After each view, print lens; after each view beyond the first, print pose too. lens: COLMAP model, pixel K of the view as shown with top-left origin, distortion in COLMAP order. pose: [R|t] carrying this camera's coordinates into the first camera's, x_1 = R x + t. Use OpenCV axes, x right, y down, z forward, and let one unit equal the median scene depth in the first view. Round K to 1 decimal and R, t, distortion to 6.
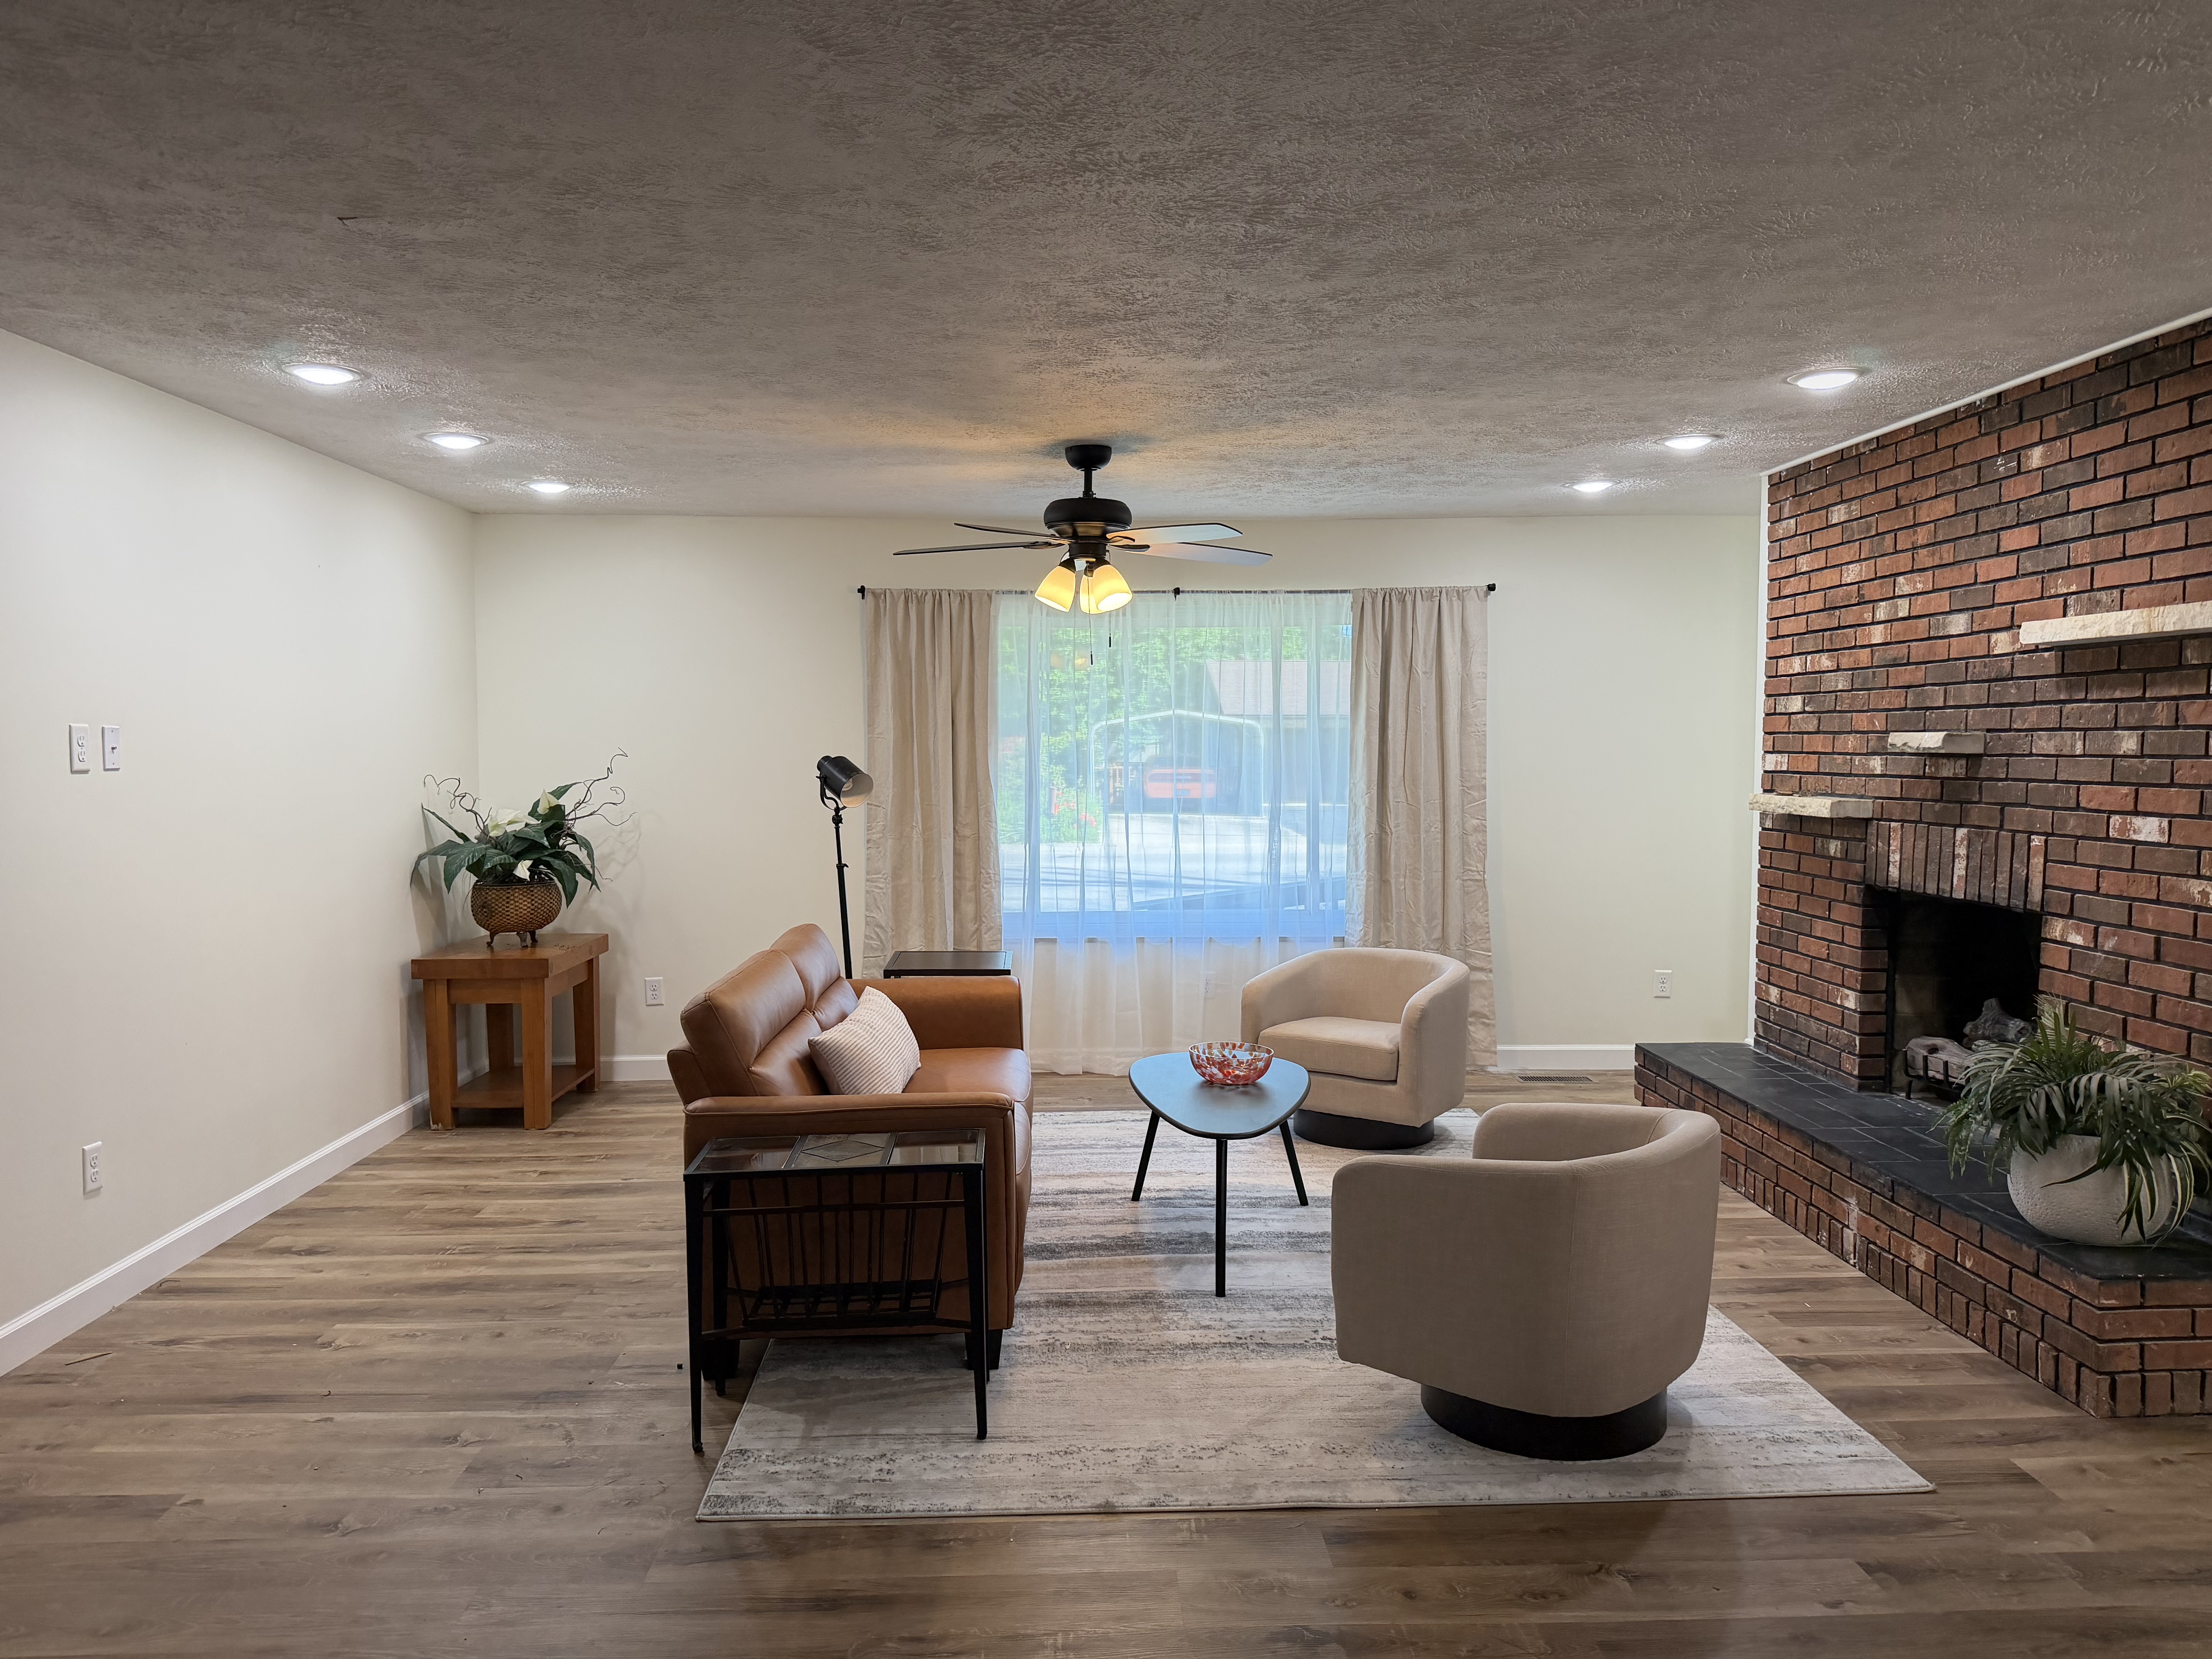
lens RADIAL K [[1558.0, 0, 1103.7], [0, 1558.0, 835.0], [0, 0, 1]] dist [0.021590, -0.029745]
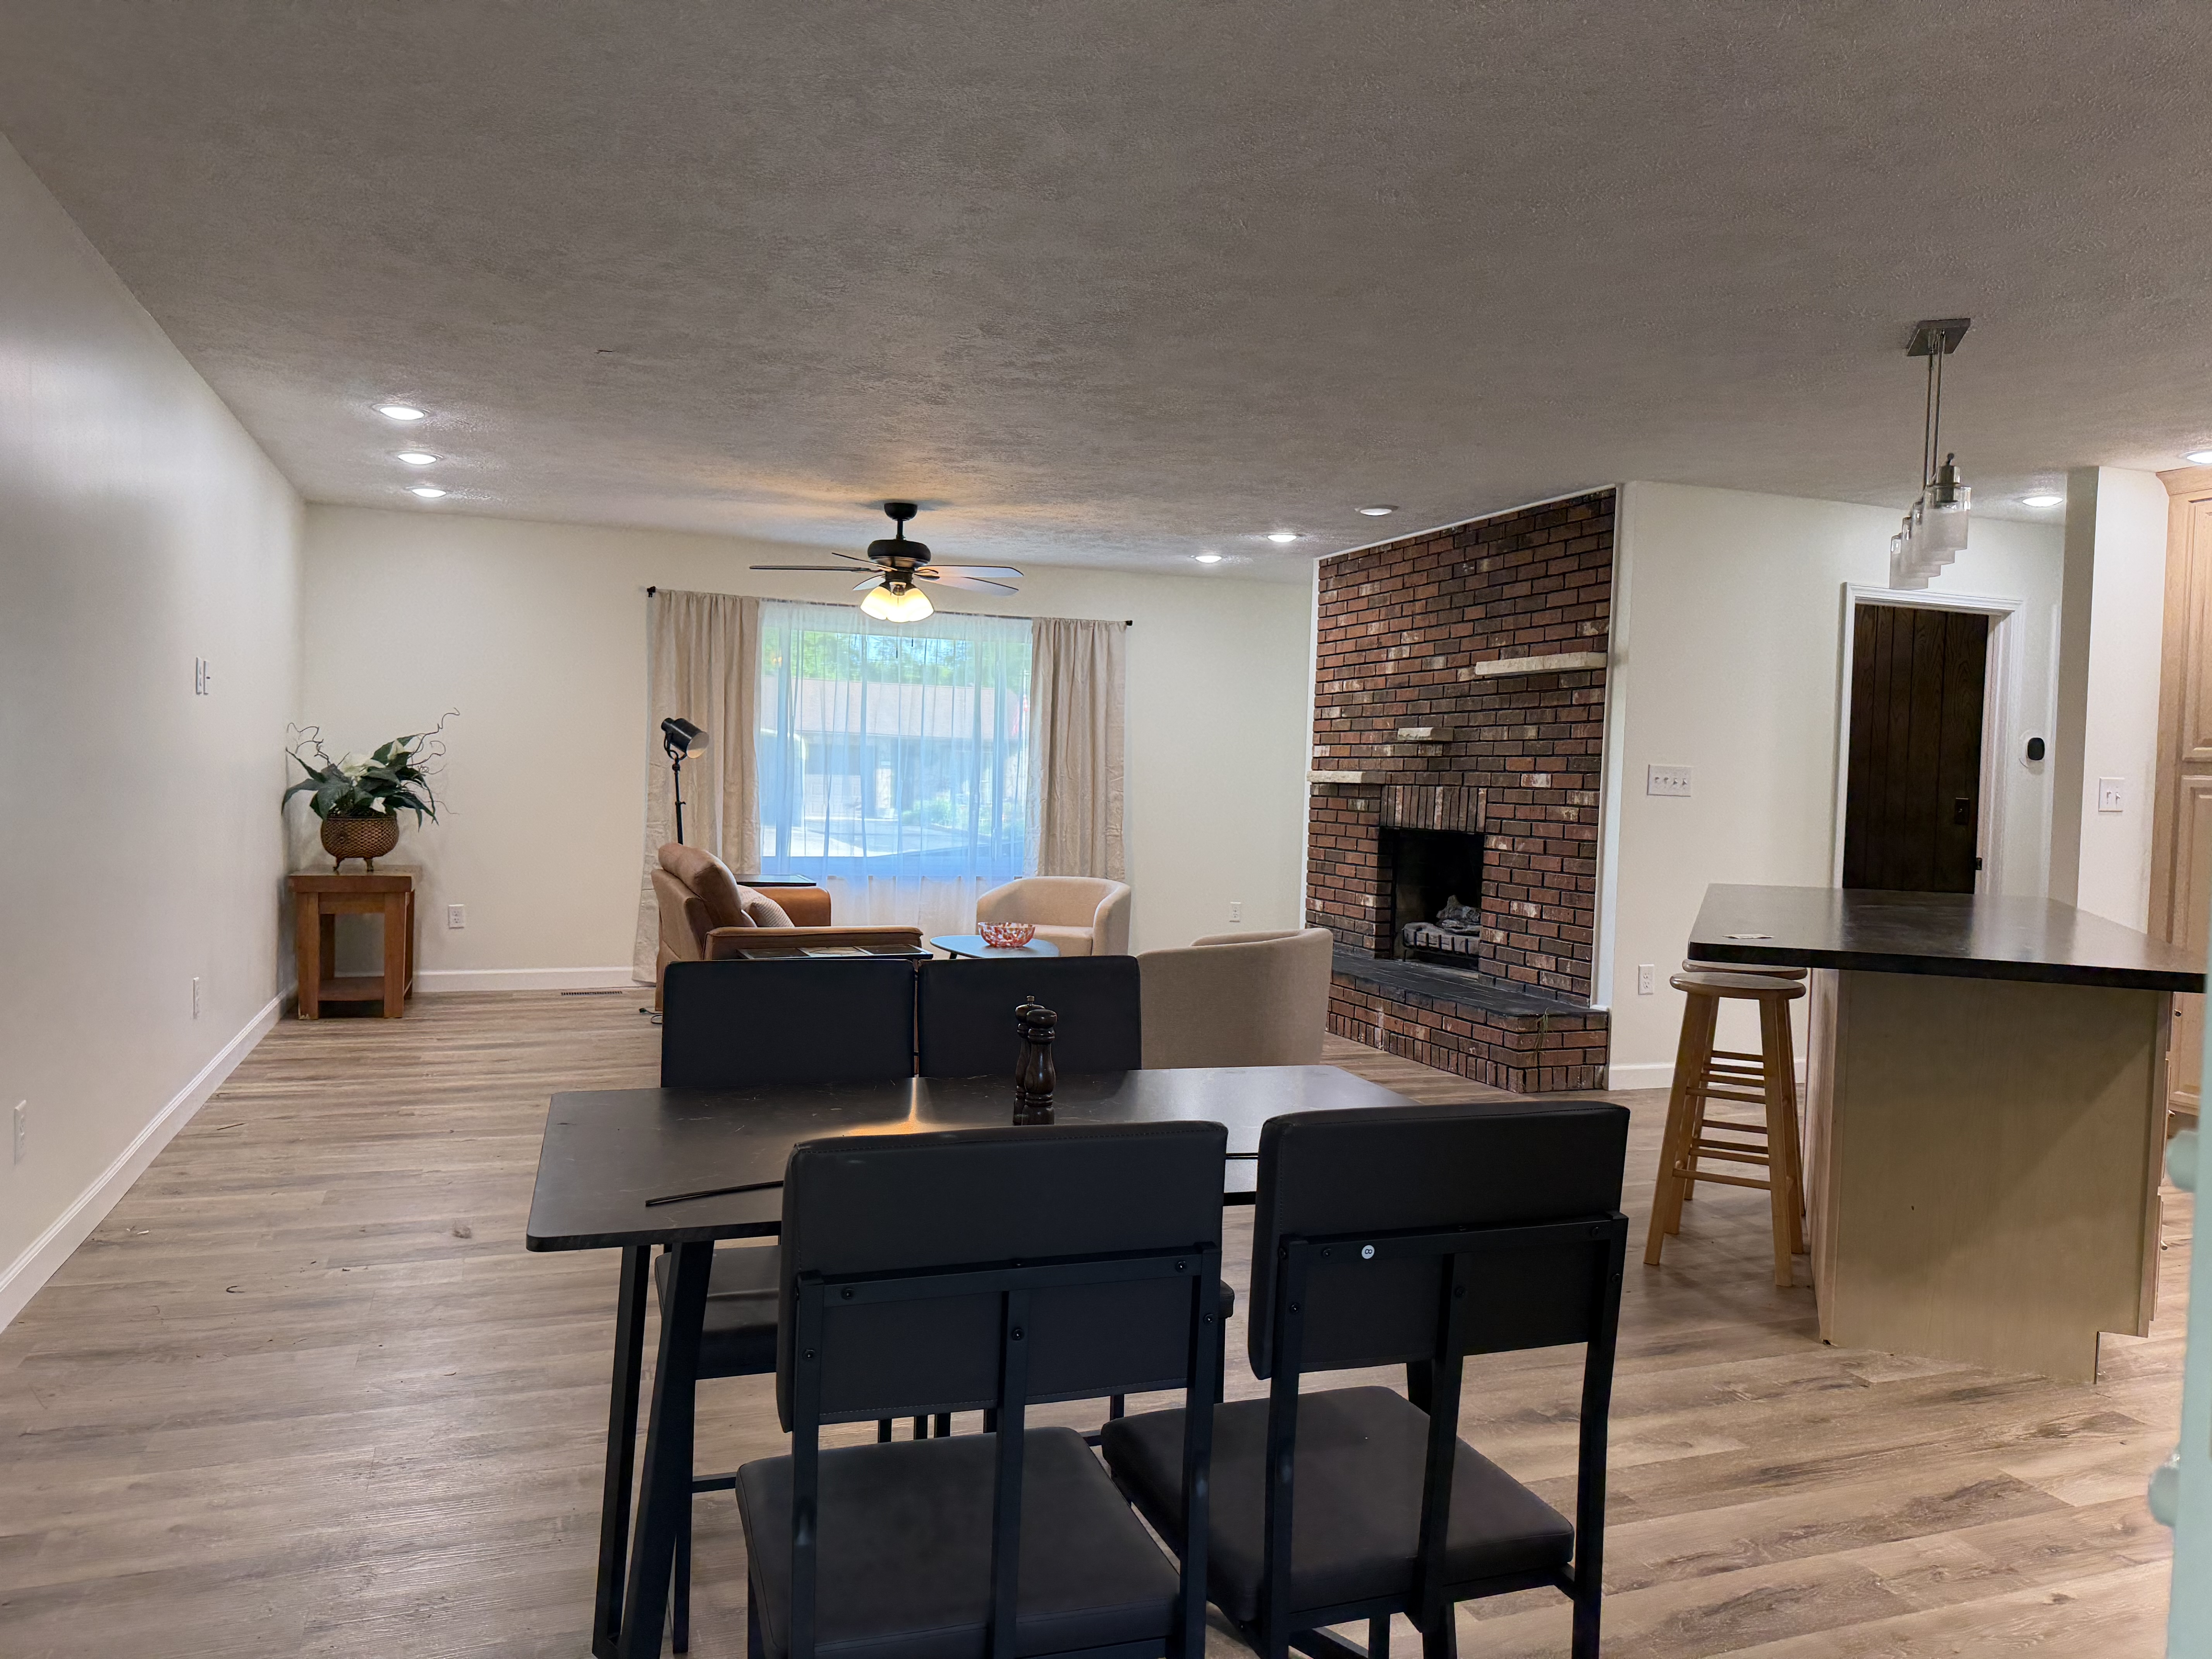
lens RADIAL K [[1537.7, 0, 1105.7], [0, 1537.7, 843.0], [0, 0, 1]] dist [0.110528, -0.149659]
pose [[0.945761, 0.017726, 0.324379, -0.308050], [-0.013686, 0.999798, -0.014731, 0.083181], [-0.324575, 0.009493, 0.945812, -0.420468]]
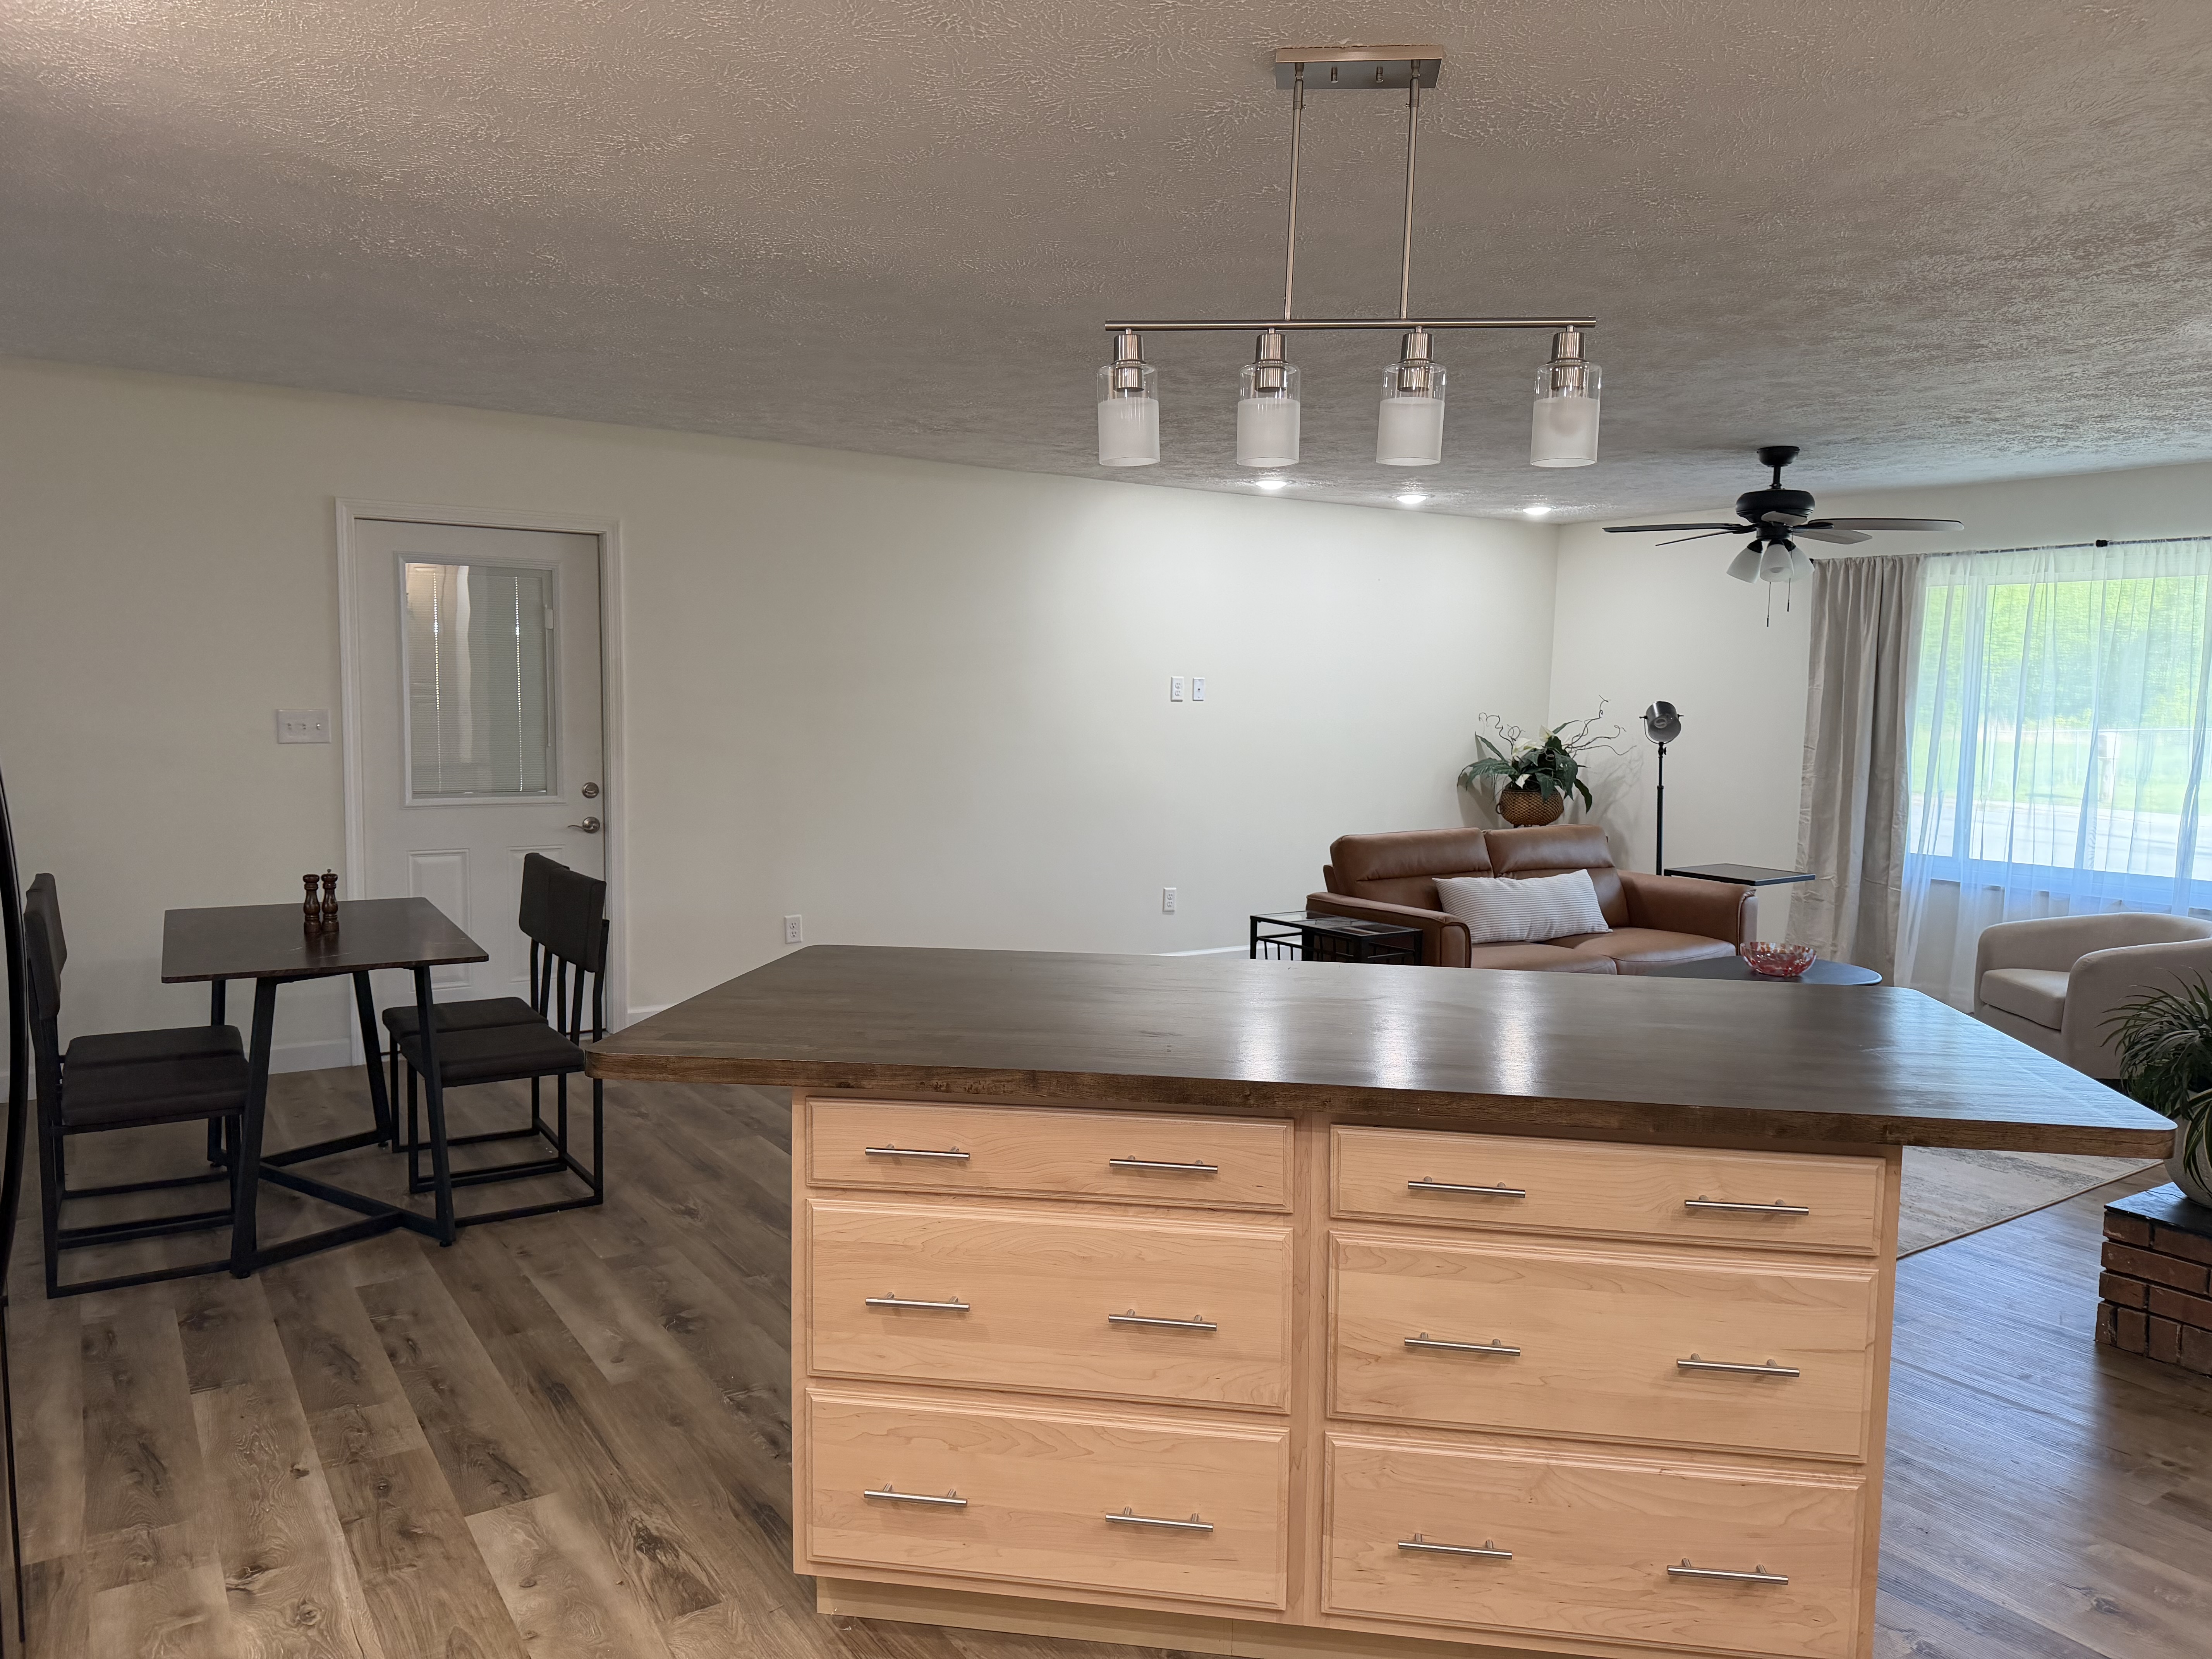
lens RADIAL K [[1537.7, 0, 1105.7], [0, 1537.7, 843.0], [0, 0, 1]] dist [0.110528, -0.149659]
pose [[0.529882, 0.095286, -0.842701, 0.833742], [-0.069704, 0.995199, 0.068700, 0.011154], [0.845202, 0.022336, 0.533980, -0.093691]]
